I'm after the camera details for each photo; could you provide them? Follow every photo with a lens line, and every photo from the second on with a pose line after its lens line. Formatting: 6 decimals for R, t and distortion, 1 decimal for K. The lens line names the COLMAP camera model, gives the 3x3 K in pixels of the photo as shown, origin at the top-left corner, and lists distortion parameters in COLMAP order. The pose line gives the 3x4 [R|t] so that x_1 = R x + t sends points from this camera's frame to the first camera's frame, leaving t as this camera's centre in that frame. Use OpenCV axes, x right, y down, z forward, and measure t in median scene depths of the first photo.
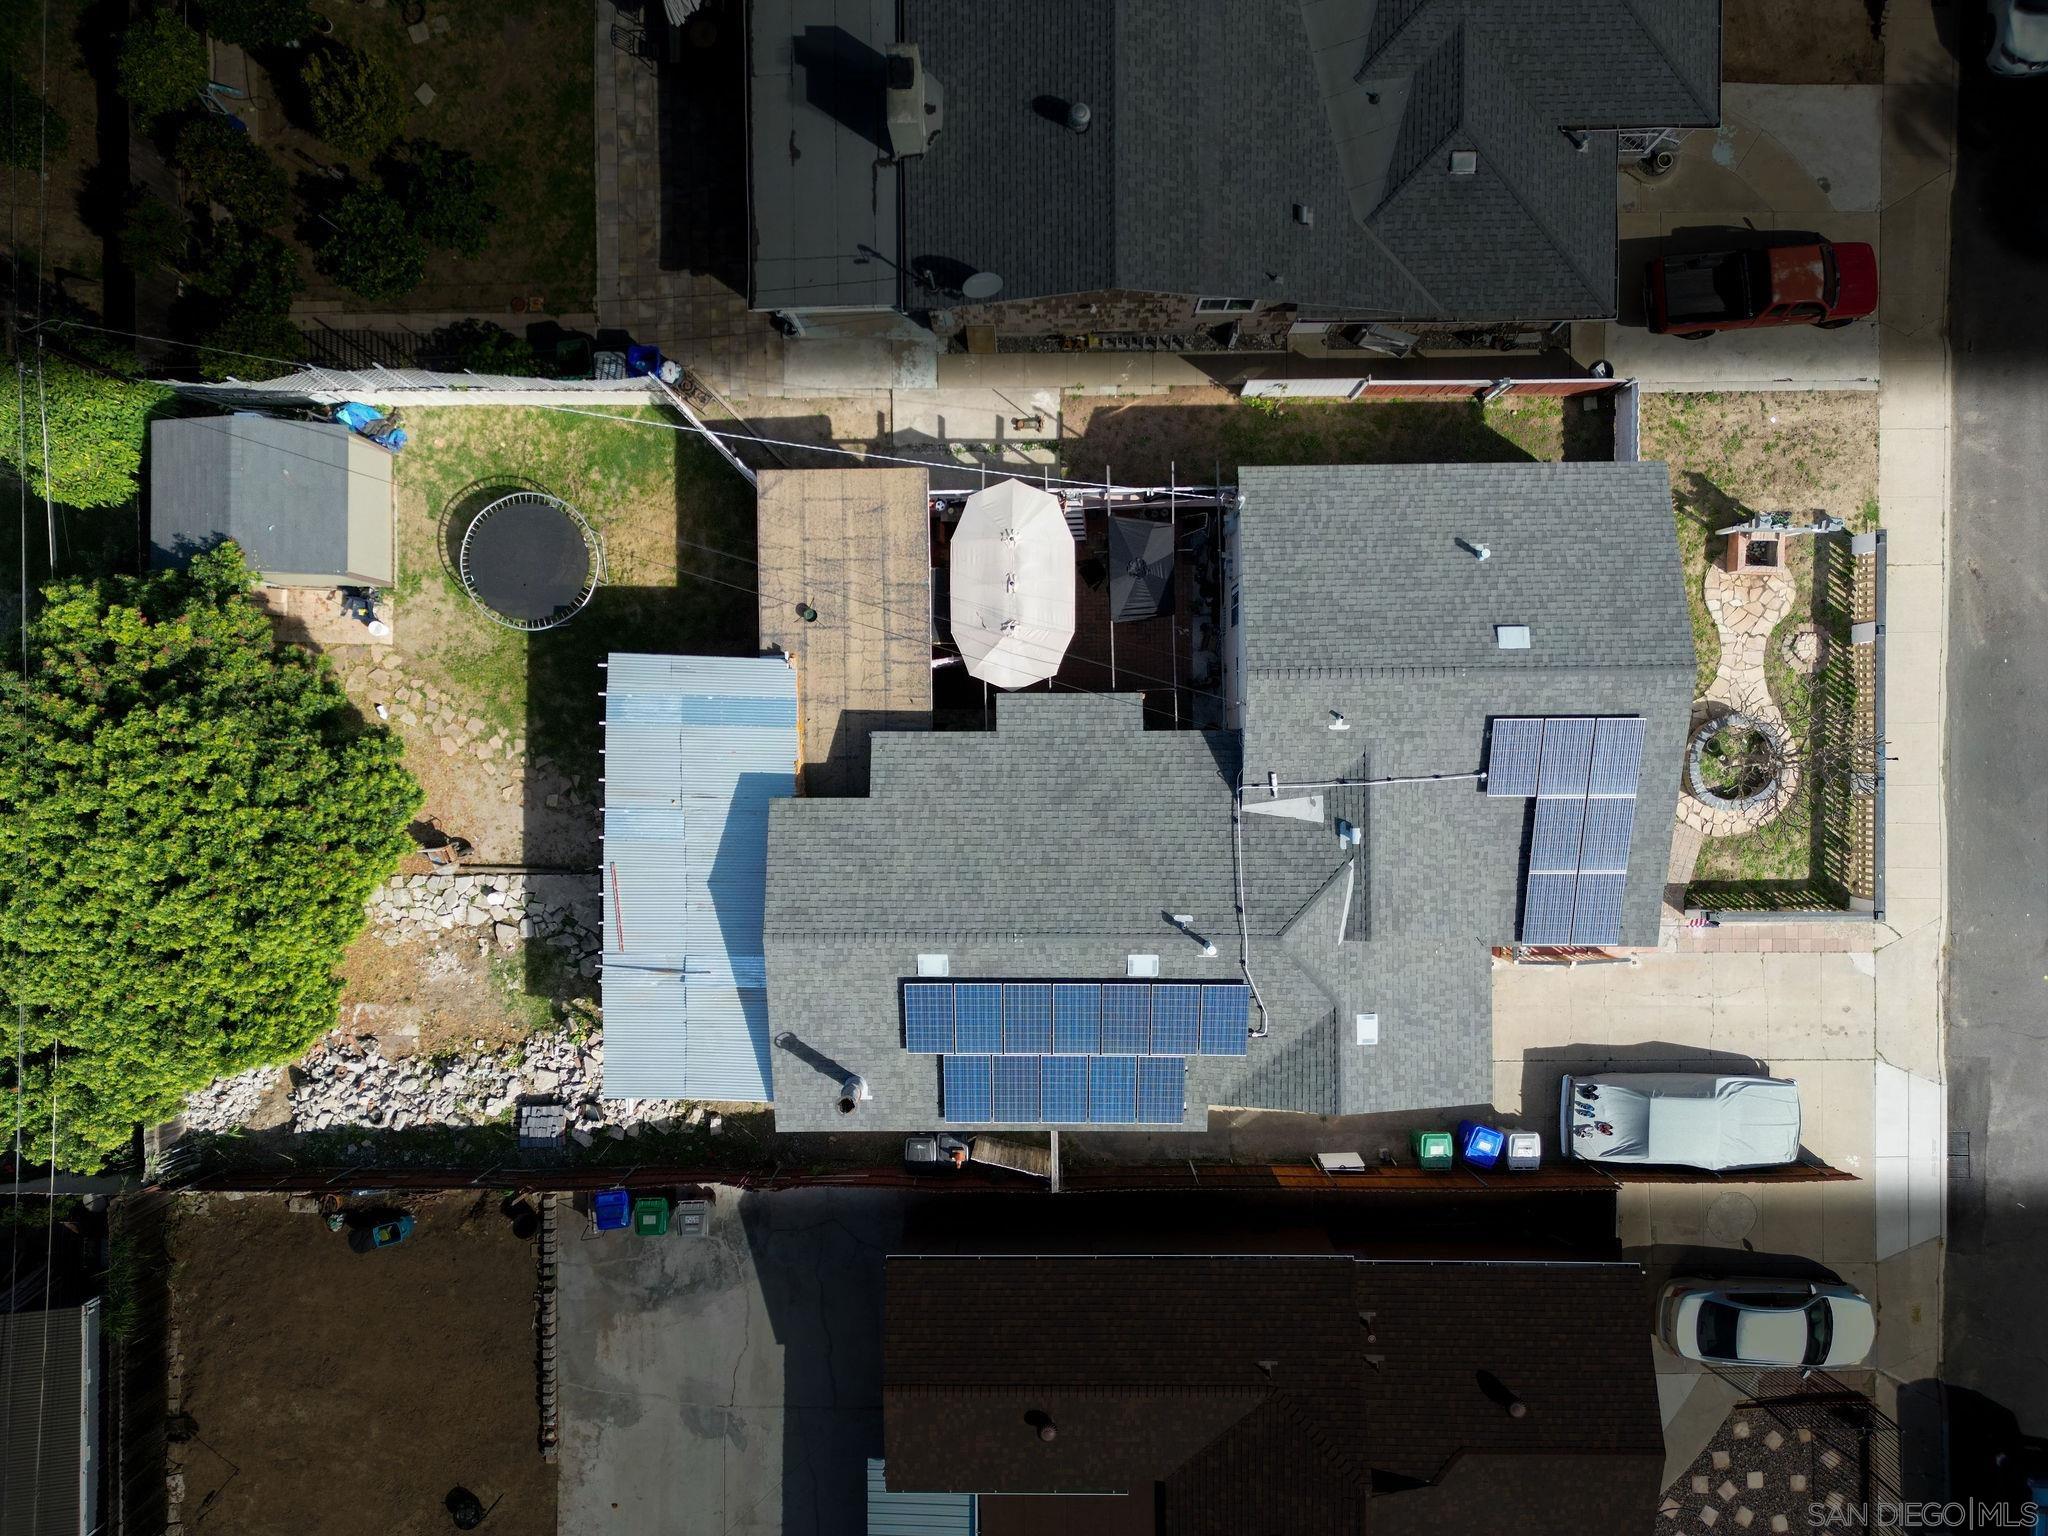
lens RADIAL K [[1430.5, 0, 1032.0], [0, 1430.5, 764.1], [0, 0, 1]] dist [0.072300, -0.073665]
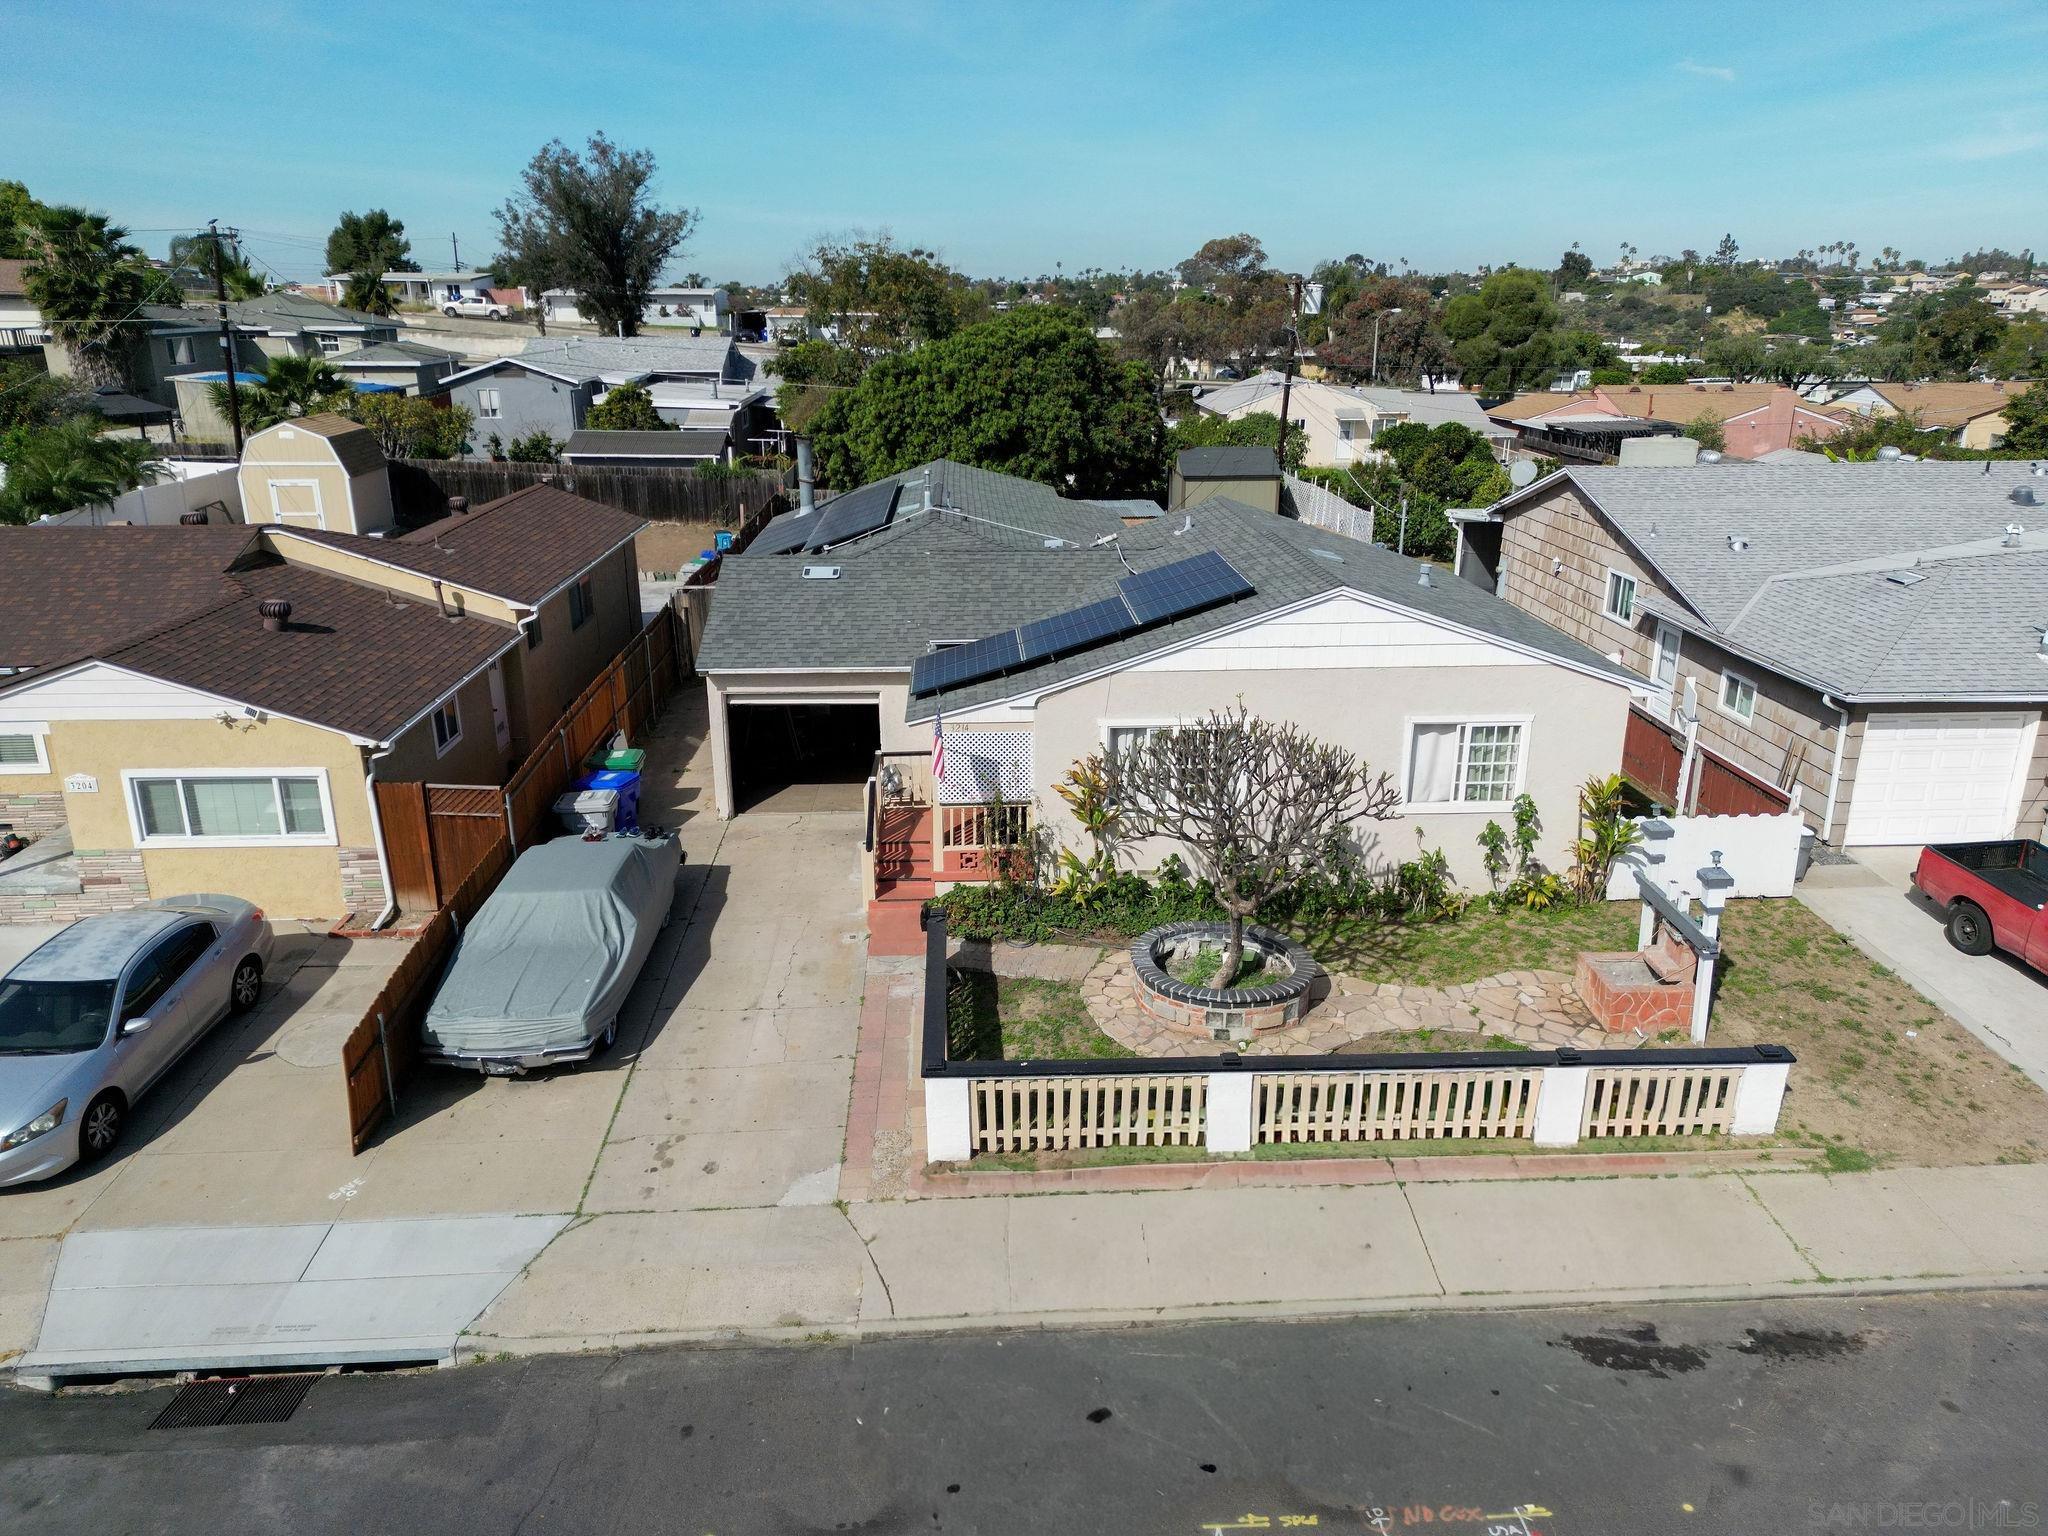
lens RADIAL K [[1430.5, 0, 1032.0], [0, 1430.5, 764.1], [0, 0, 1]] dist [0.072300, -0.073665]
pose [[0.048289, 0.320280, -0.946091, 0.963230], [-0.998796, 0.007310, -0.048505, 0.095219], [-0.008619, 0.947295, 0.320248, 0.763367]]
